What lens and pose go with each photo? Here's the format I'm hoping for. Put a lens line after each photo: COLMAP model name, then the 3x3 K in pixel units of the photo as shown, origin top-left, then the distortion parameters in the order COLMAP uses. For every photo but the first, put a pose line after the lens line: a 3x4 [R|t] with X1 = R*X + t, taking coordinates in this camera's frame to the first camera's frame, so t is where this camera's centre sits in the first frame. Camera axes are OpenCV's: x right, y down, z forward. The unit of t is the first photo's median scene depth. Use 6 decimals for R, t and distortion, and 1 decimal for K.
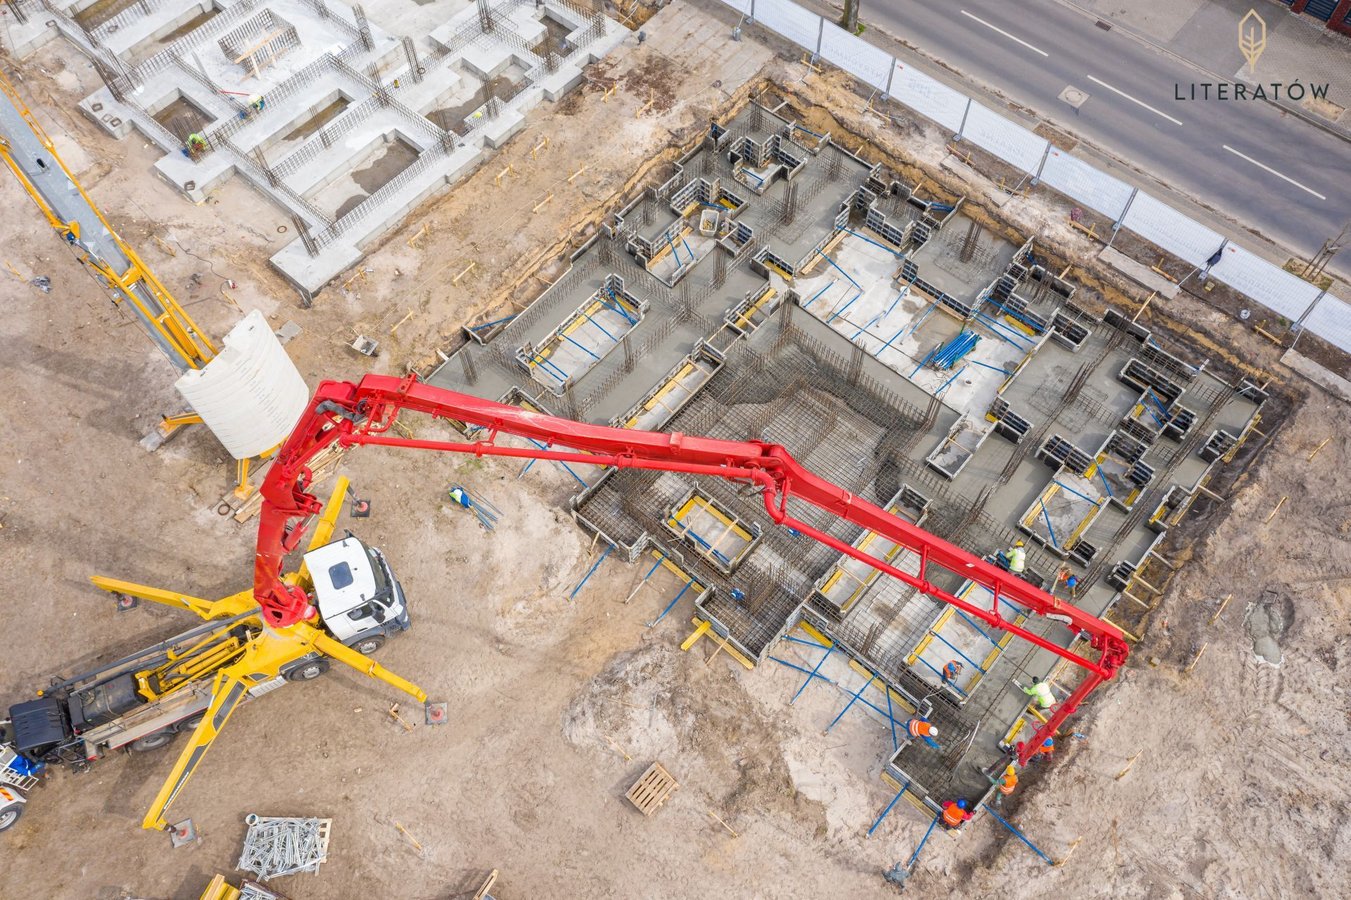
lens RADIAL K [[1070.0, 0, 677.7], [0, 1070.0, 447.8], [0, 0, 1]] dist [-0.011038, 0.012443]
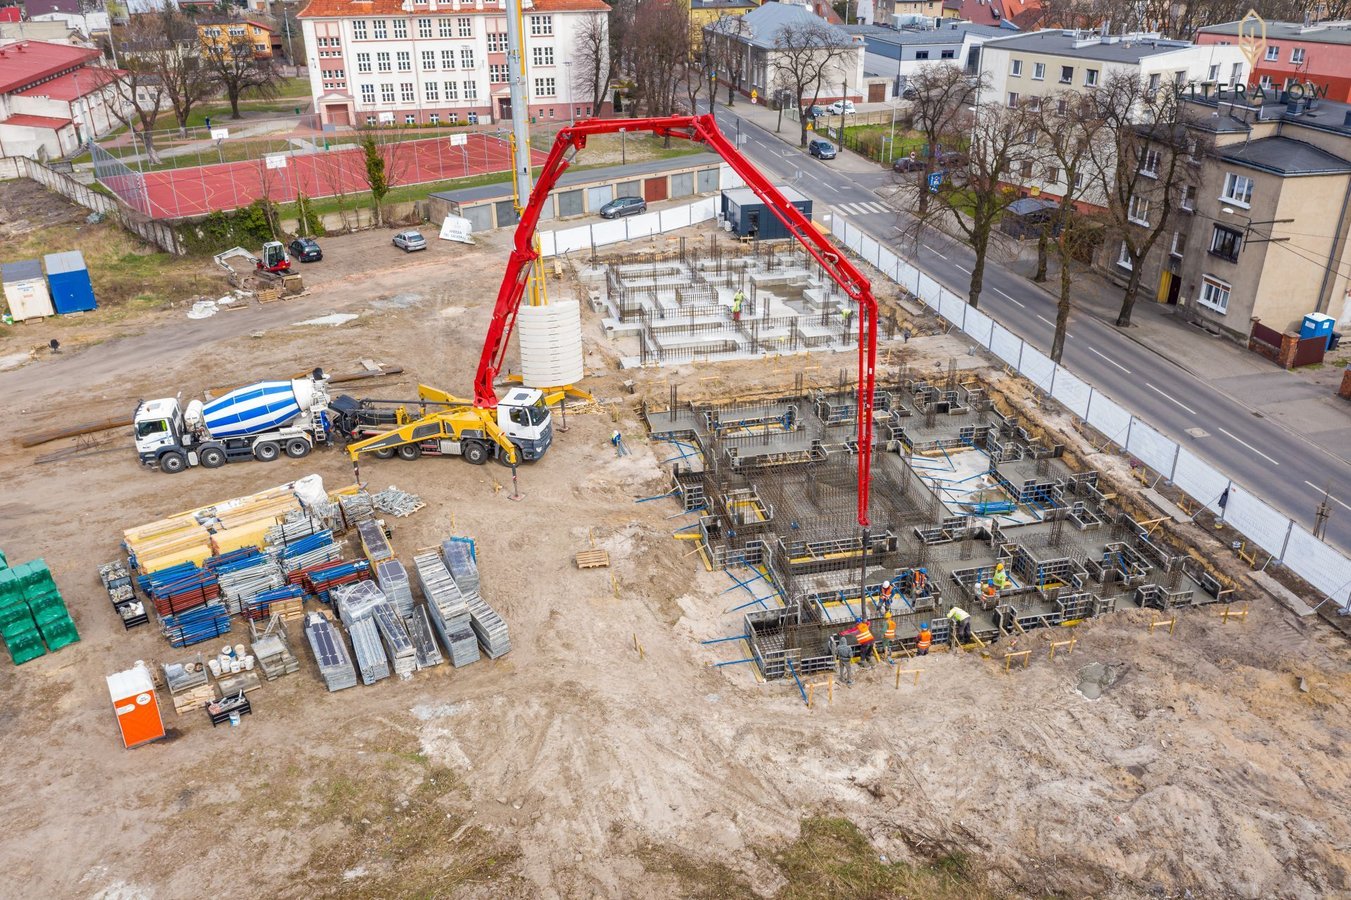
lens RADIAL K [[1070.0, 0, 677.6], [0, 1070.0, 450.2], [0, 0, 1]] dist [-0.011038, 0.012443]
pose [[0.804643, 0.271927, -0.527831, 0.613638], [-0.523460, 0.744459, -0.414452, 0.584397], [0.280248, 0.609785, 0.741366, -0.090425]]
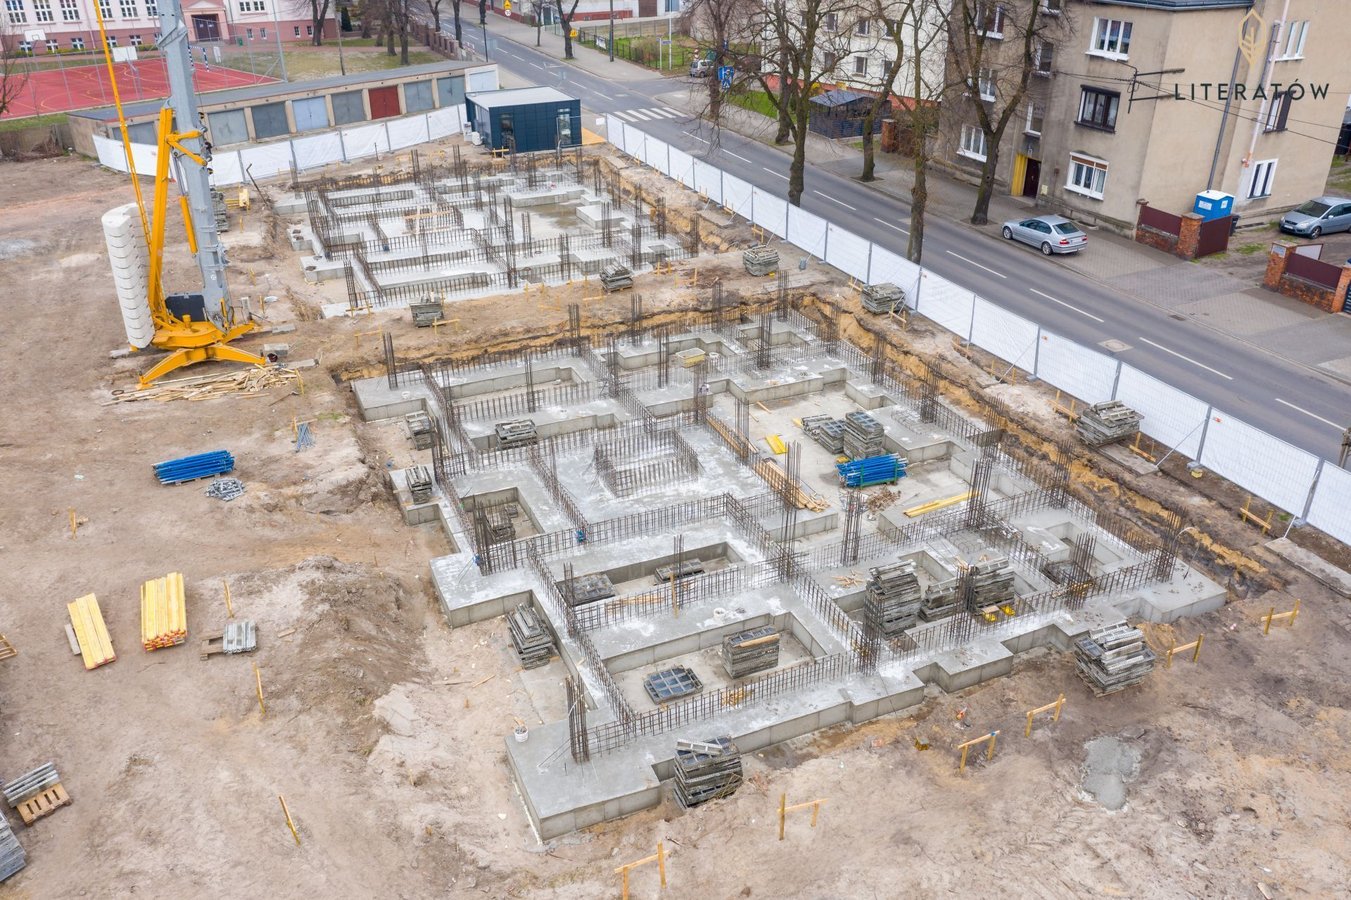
lens RADIAL K [[1070.0, 0, 676.6], [0, 1070.0, 449.2], [0, 0, 1]] dist [-0.011038, 0.012443]
pose [[0.907364, 0.209480, -0.364429, 0.429431], [-0.373939, 0.798249, -0.472196, 0.358966], [0.191989, 0.564728, 0.802635, 0.267351]]
